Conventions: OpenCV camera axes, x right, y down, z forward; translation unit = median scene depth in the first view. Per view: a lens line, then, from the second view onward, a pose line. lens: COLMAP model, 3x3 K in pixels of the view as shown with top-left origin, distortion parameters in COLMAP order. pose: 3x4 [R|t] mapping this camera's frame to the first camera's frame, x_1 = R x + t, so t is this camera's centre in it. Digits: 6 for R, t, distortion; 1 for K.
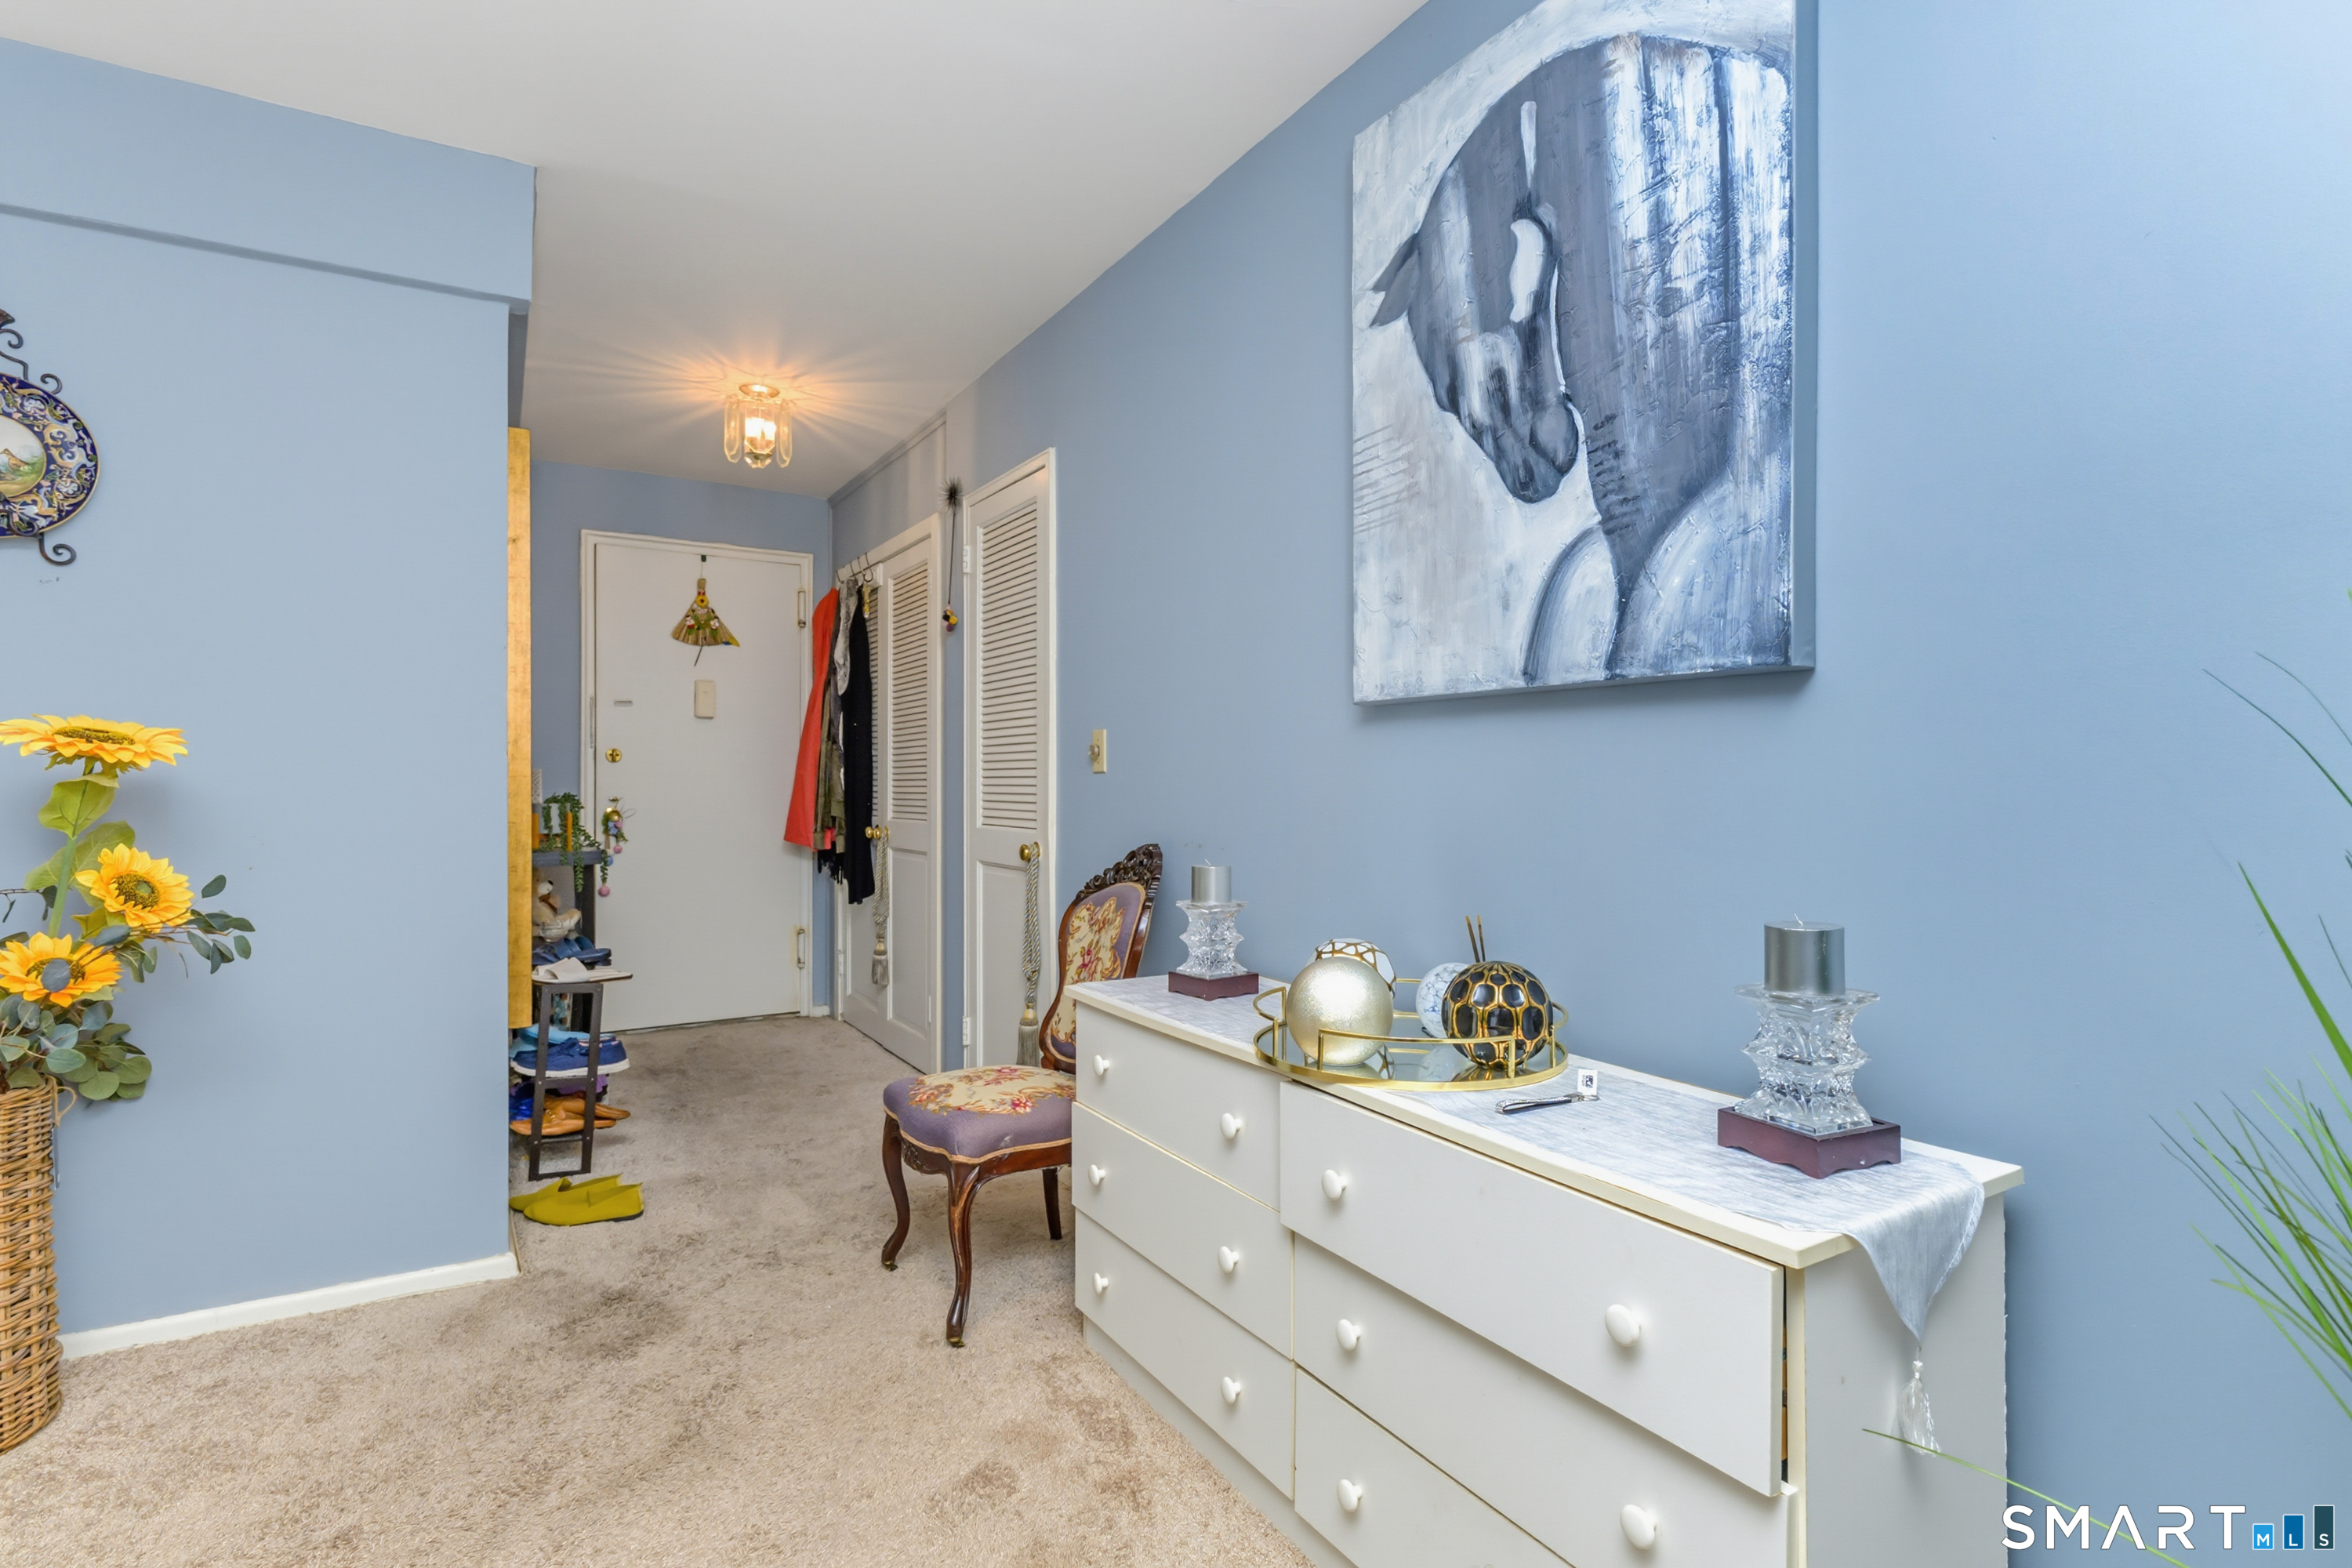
lens RADIAL K [[1147.5, 0, 1175.3], [0, 1147.5, 789.4], [0, 0, 1]] dist [-0.000008, 0.000346]
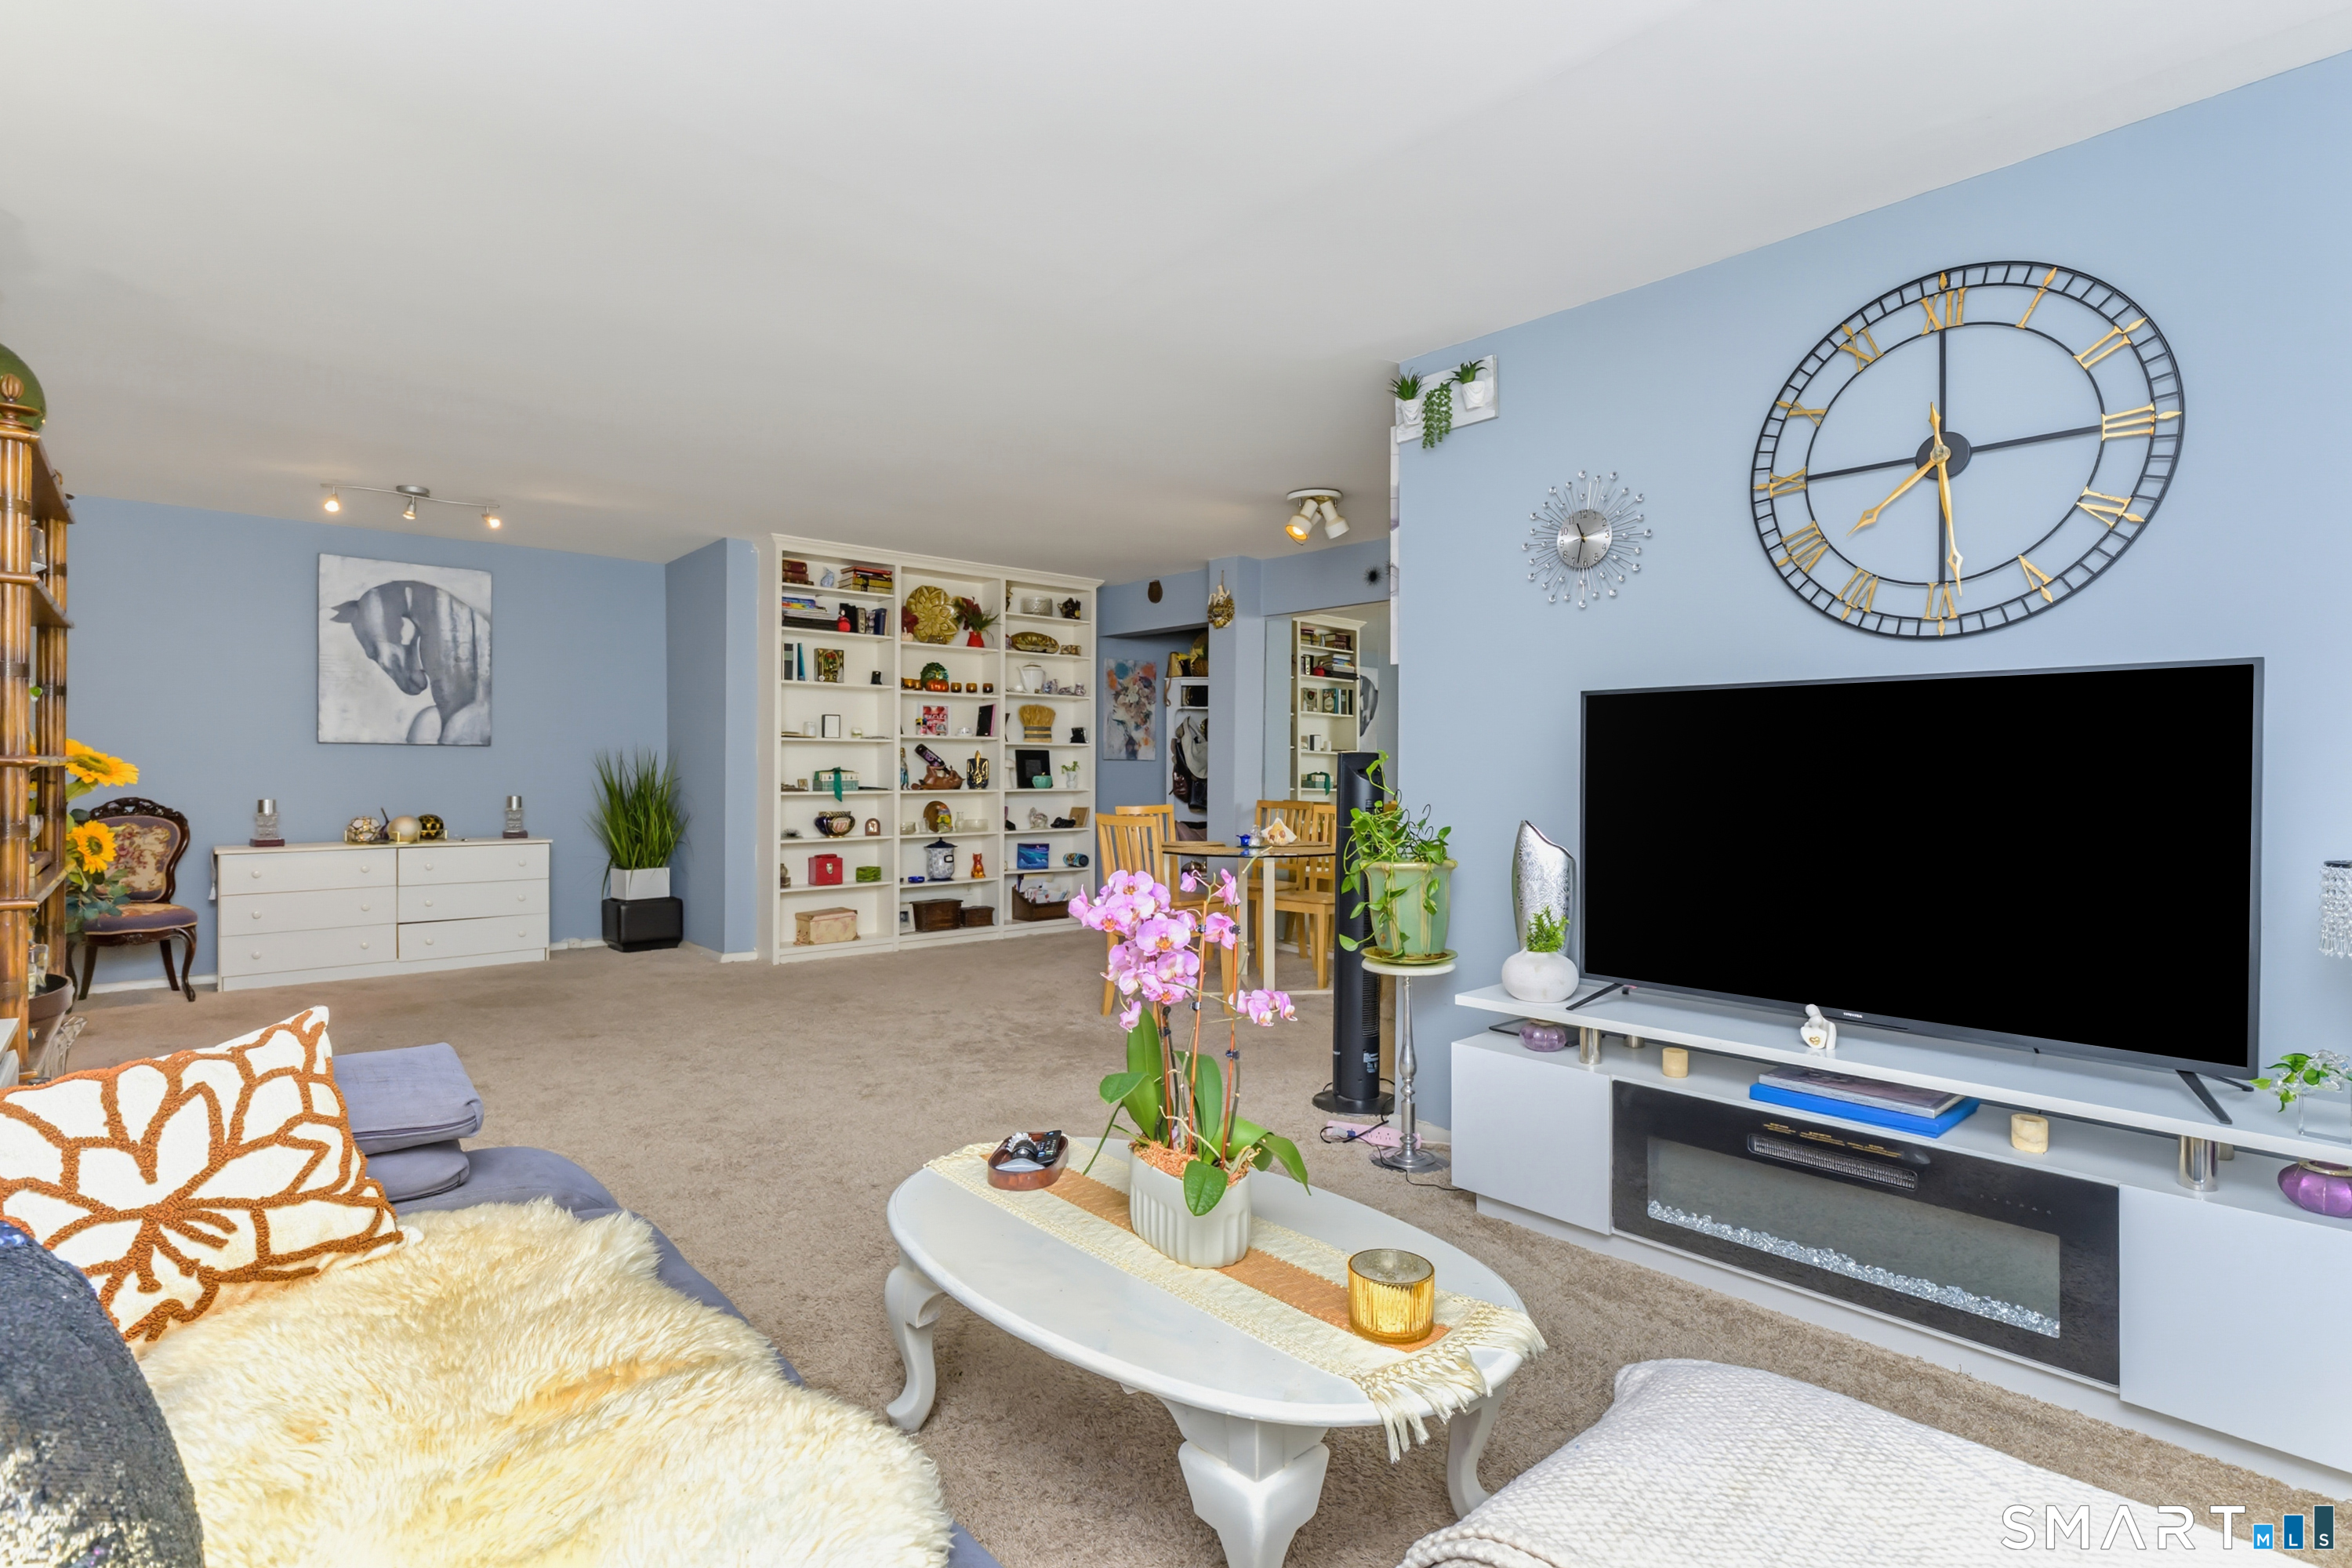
lens RADIAL K [[1147.5, 0, 1176.4], [0, 1147.5, 776.8], [0, 0, 1]] dist [-0.000008, 0.000346]
pose [[-0.193245, -0.009995, 0.981100, -2.053904], [-0.004971, 0.999945, 0.009208, -0.015616], [-0.981138, -0.003097, -0.193284, -0.390957]]
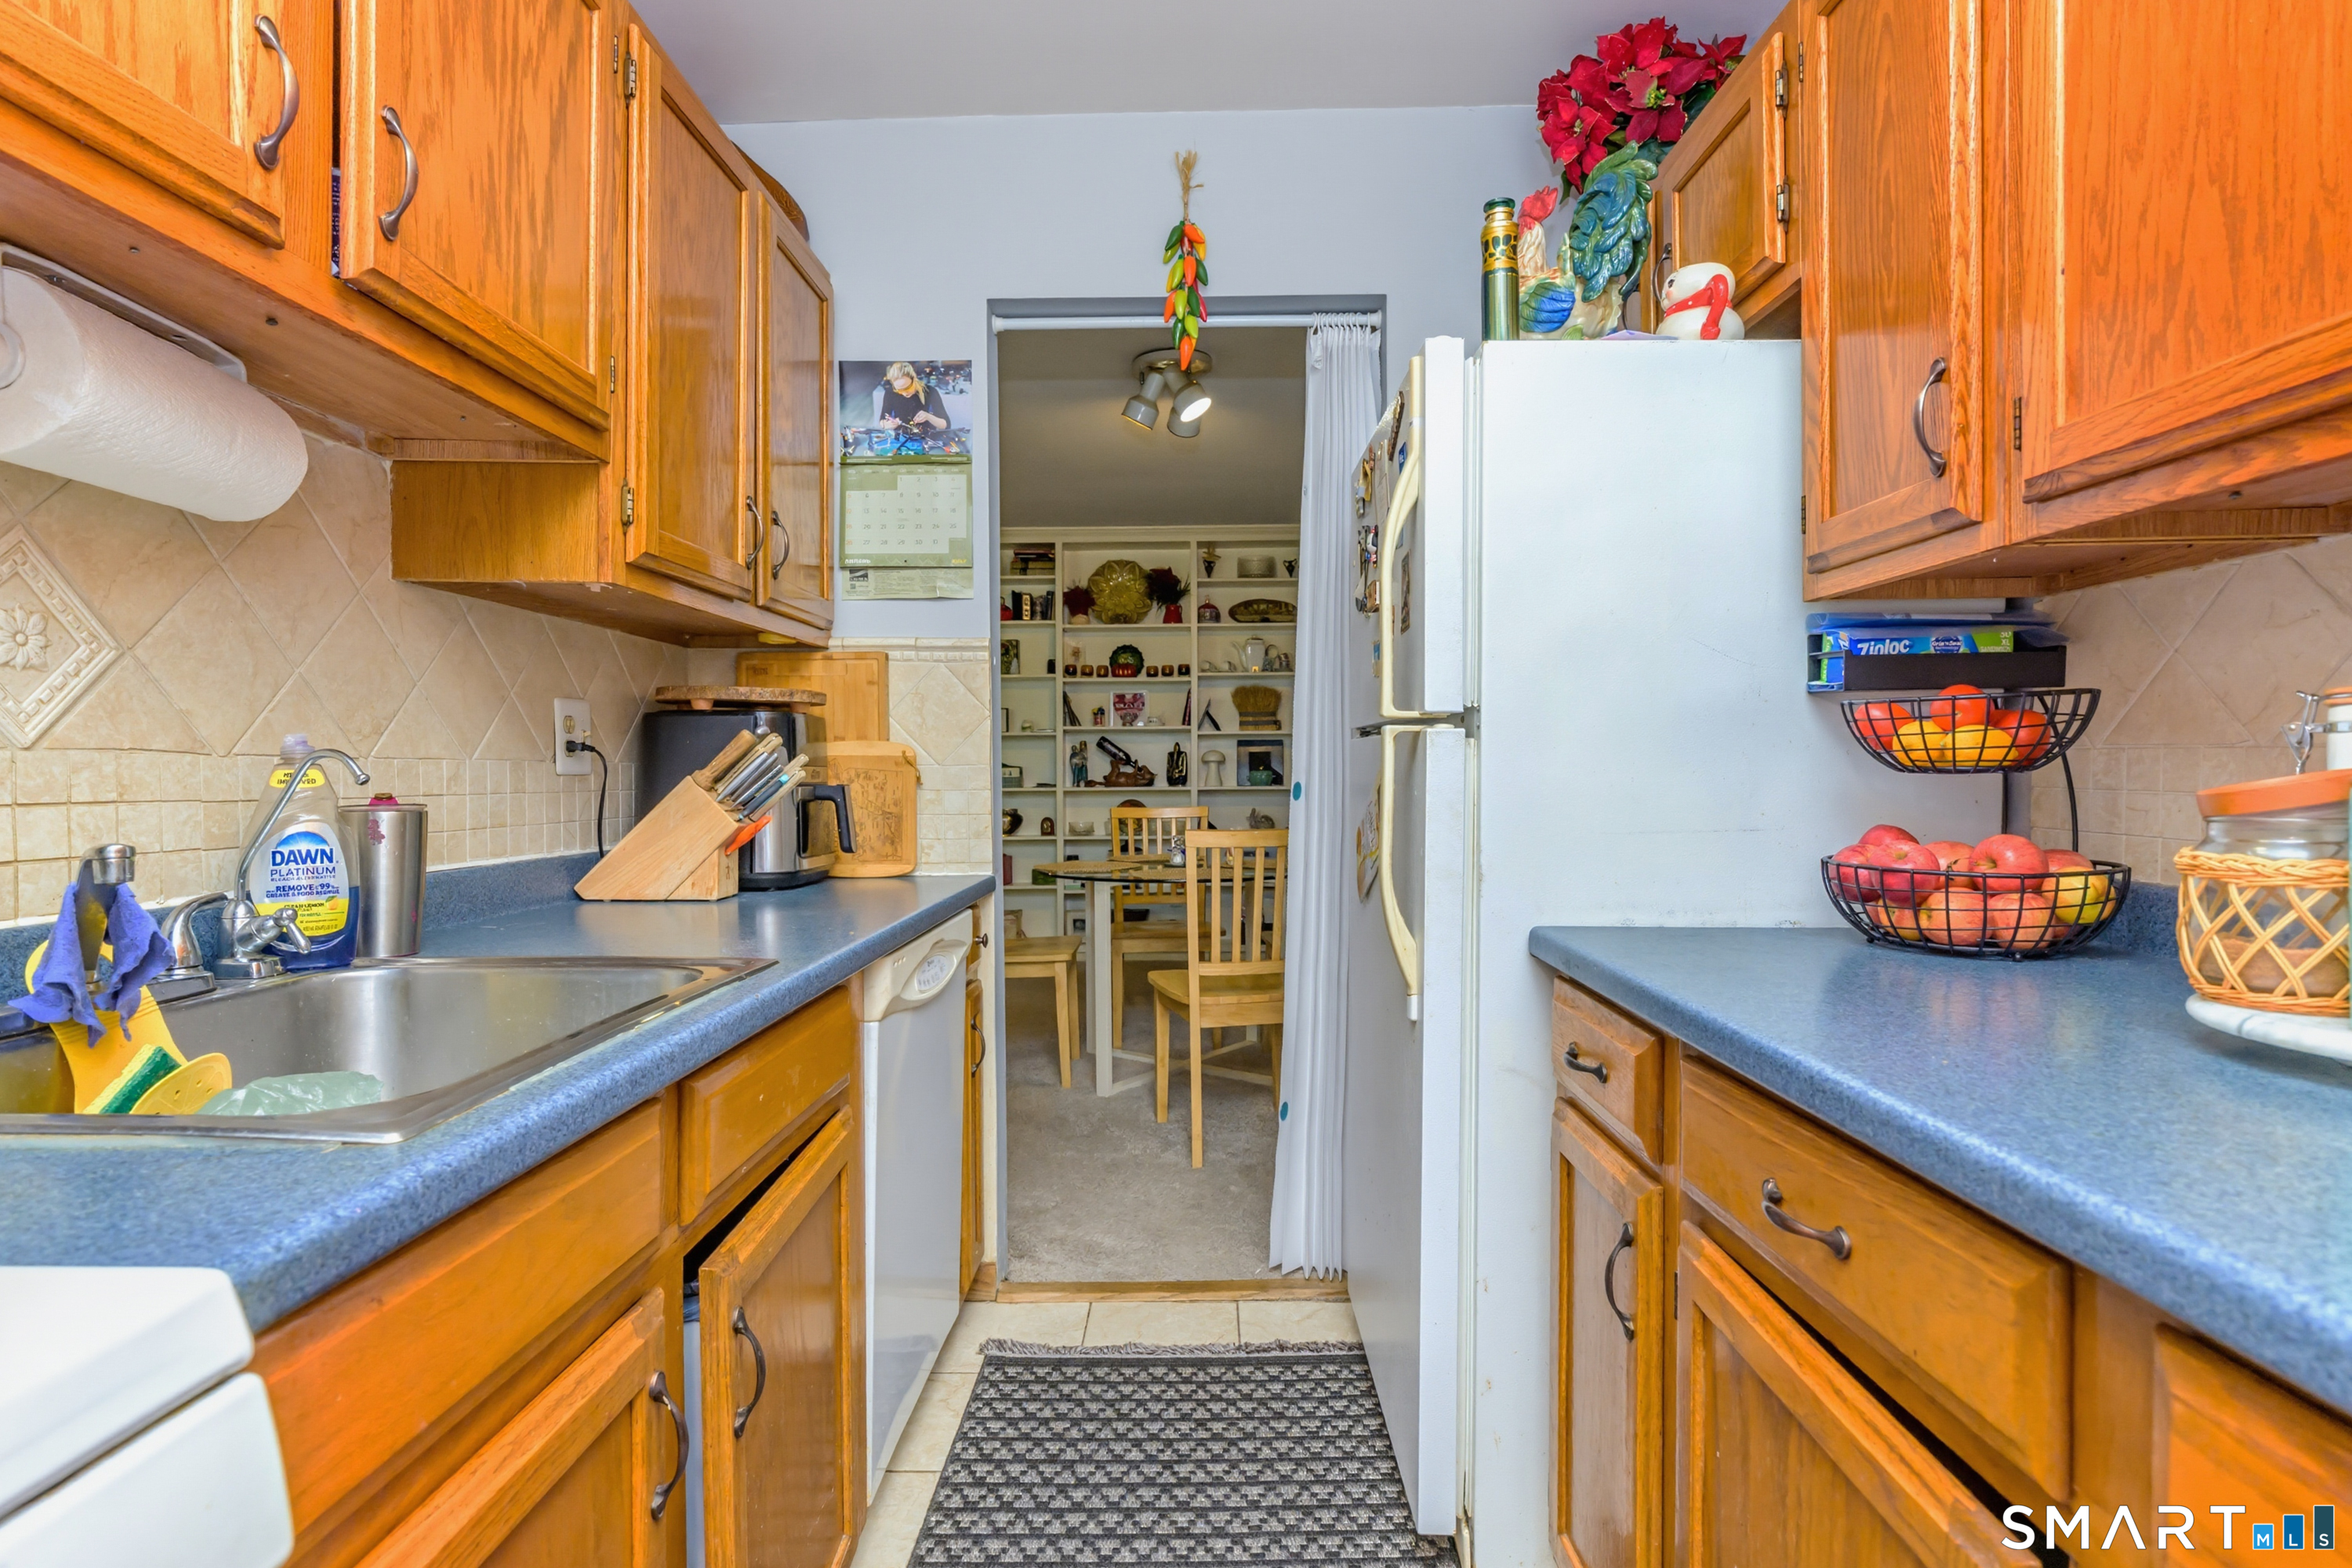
lens RADIAL K [[1147.5, 0, 1176.5], [0, 1147.5, 781.2], [0, 0, 1]] dist [-0.000008, 0.000346]
pose [[0.523099, -0.012410, 0.852181, -1.408609], [0.007662, 0.999922, 0.009858, 0.003901], [-0.852237, 0.001373, 0.523154, -1.518030]]
